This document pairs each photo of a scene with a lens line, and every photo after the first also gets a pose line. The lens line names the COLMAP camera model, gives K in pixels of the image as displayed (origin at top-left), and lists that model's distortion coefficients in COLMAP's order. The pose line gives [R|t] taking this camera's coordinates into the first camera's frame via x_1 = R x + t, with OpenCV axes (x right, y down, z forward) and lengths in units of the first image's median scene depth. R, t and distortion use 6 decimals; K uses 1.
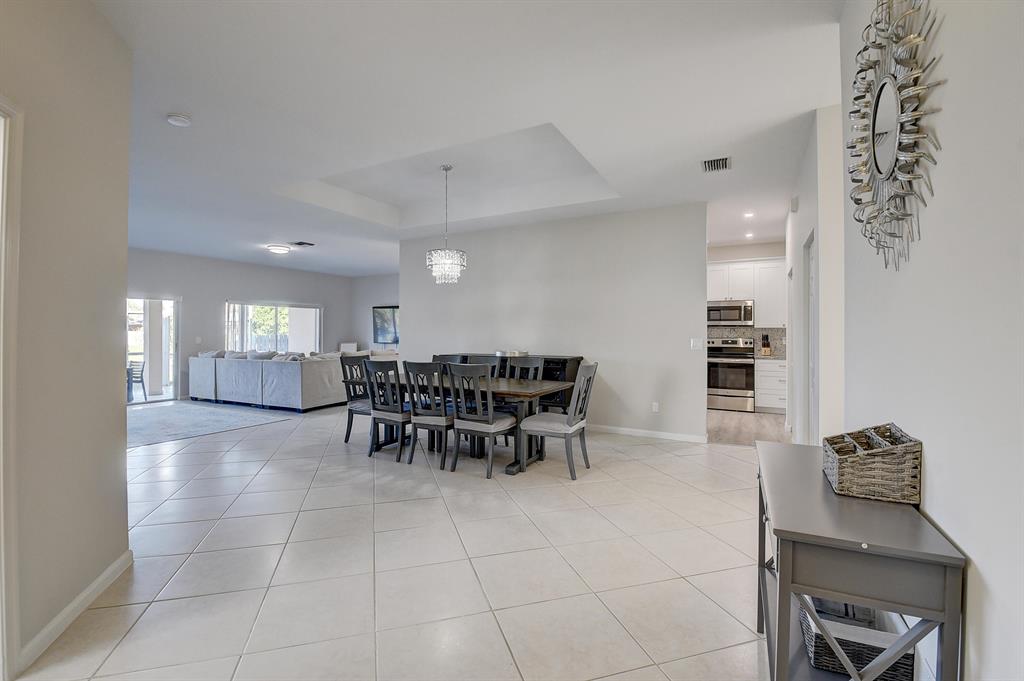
lens RADIAL K [[450.6, 0, 509.7], [0, 450.6, 329.0], [0, 0, 1]] dist [0.029502, -0.041485]
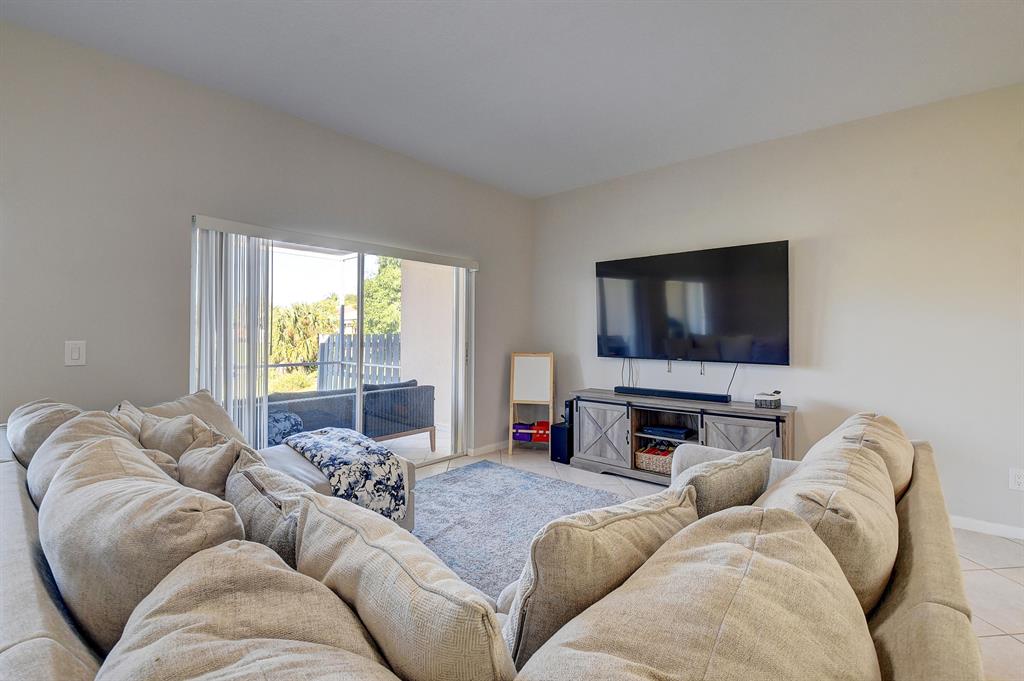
lens RADIAL K [[450.6, 0, 509.7], [0, 450.6, 329.0], [0, 0, 1]] dist [0.029502, -0.041485]
pose [[0.972111, 0.002442, -0.234507, -0.386398], [-0.002684, 0.999996, -0.000711, 0.010515], [0.234504, 0.001321, 0.972114, 0.829478]]
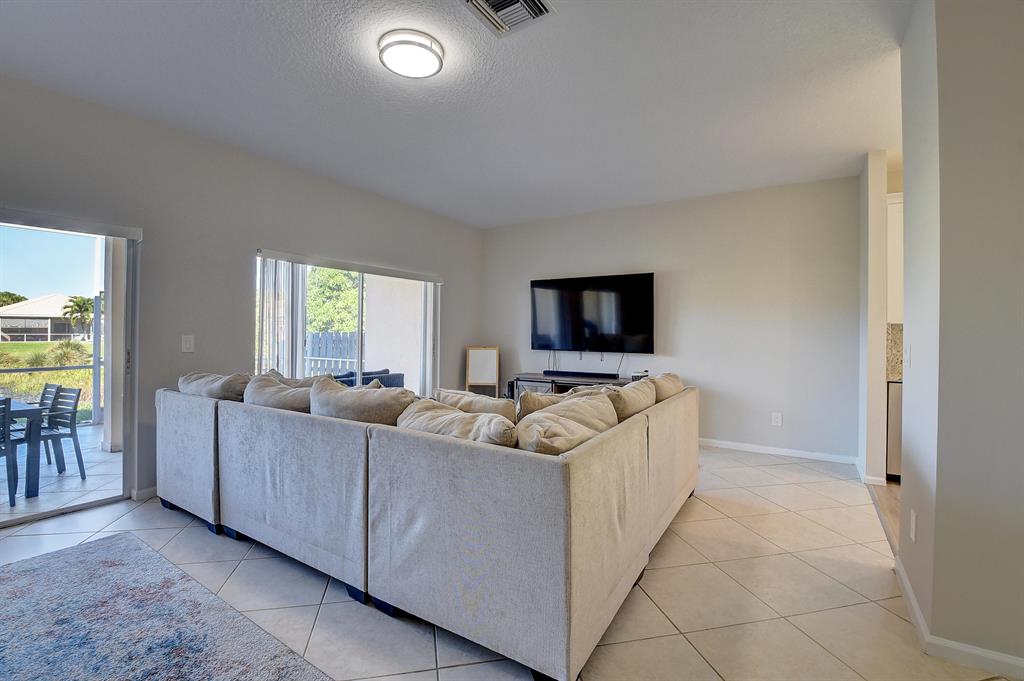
lens RADIAL K [[450.6, 0, 509.7], [0, 450.6, 329.0], [0, 0, 1]] dist [0.029502, -0.041485]
pose [[0.996605, 0.008808, -0.081861, -0.385999], [-0.008740, 0.999961, 0.001187, 0.009066], [0.081869, -0.000468, 0.996643, 0.648167]]
